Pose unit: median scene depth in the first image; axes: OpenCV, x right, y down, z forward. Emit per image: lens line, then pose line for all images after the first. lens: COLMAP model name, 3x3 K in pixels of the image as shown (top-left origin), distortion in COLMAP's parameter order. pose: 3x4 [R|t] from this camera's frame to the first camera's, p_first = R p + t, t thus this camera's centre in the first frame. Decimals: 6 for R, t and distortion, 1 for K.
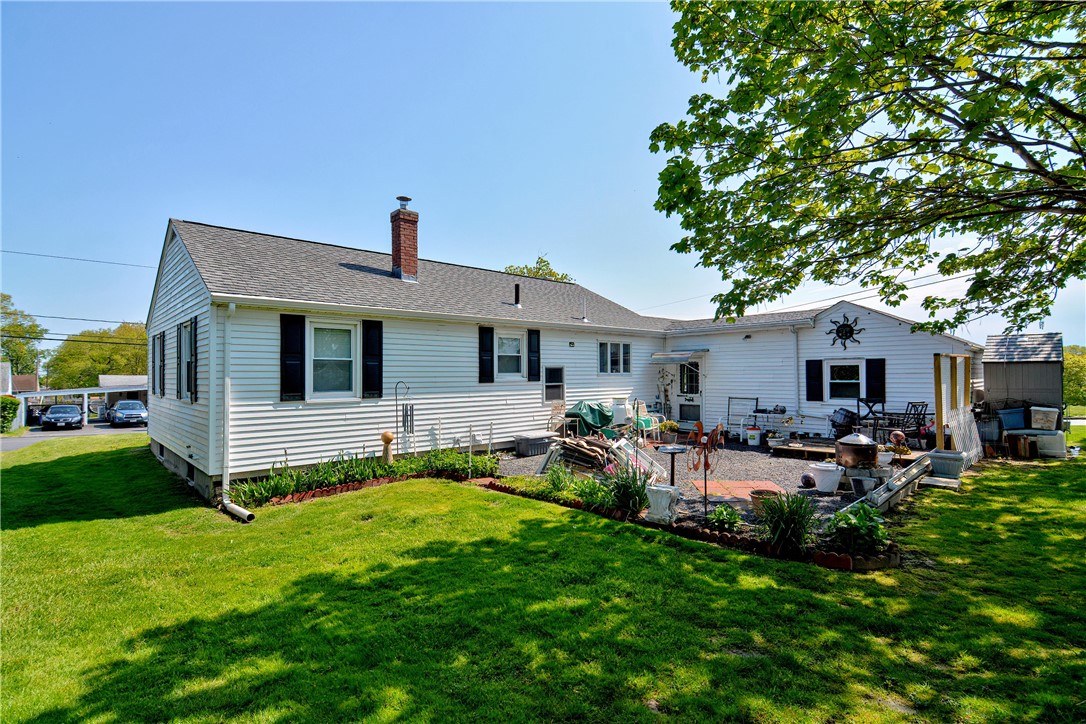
lens RADIAL K [[521.4, 0, 543.0], [0, 521.4, 362.0], [0, 0, 1]] dist [-0.001948, -0.012436]
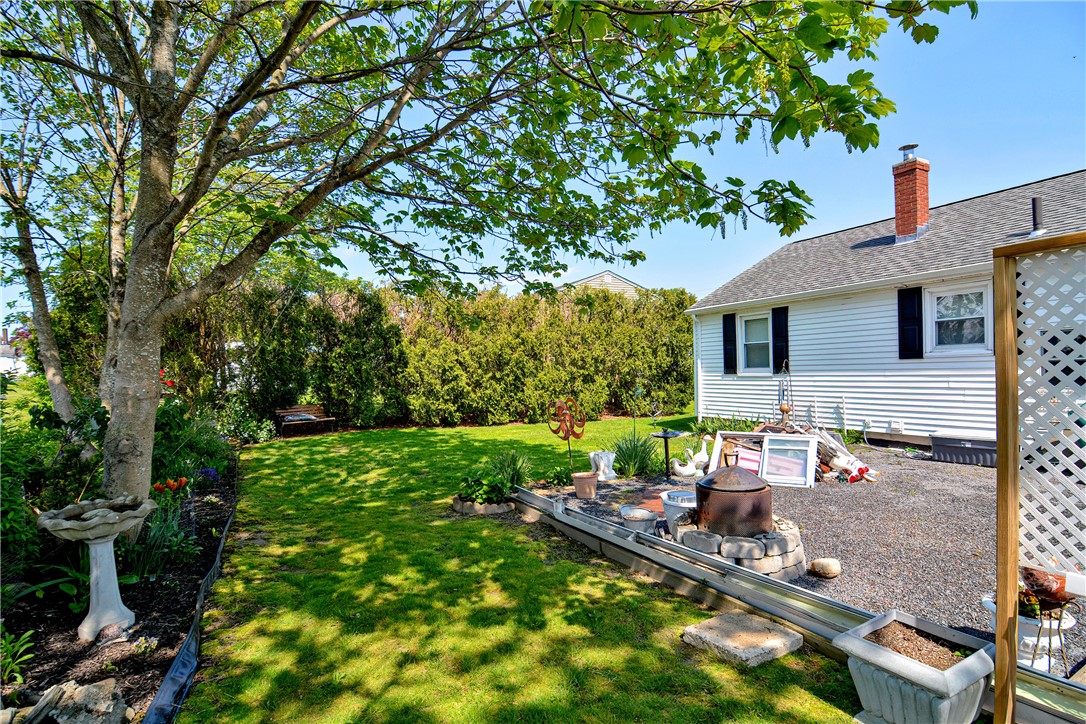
lens RADIAL K [[526.8, 0, 542.3], [0, 526.8, 372.2], [0, 0, 1]] dist [-0.003703, -0.000489]
pose [[-0.259859, 0.023361, -0.965364, 0.878141], [0.059833, 0.998176, 0.008049, 0.022318], [0.963791, -0.055669, -0.260783, 0.729693]]
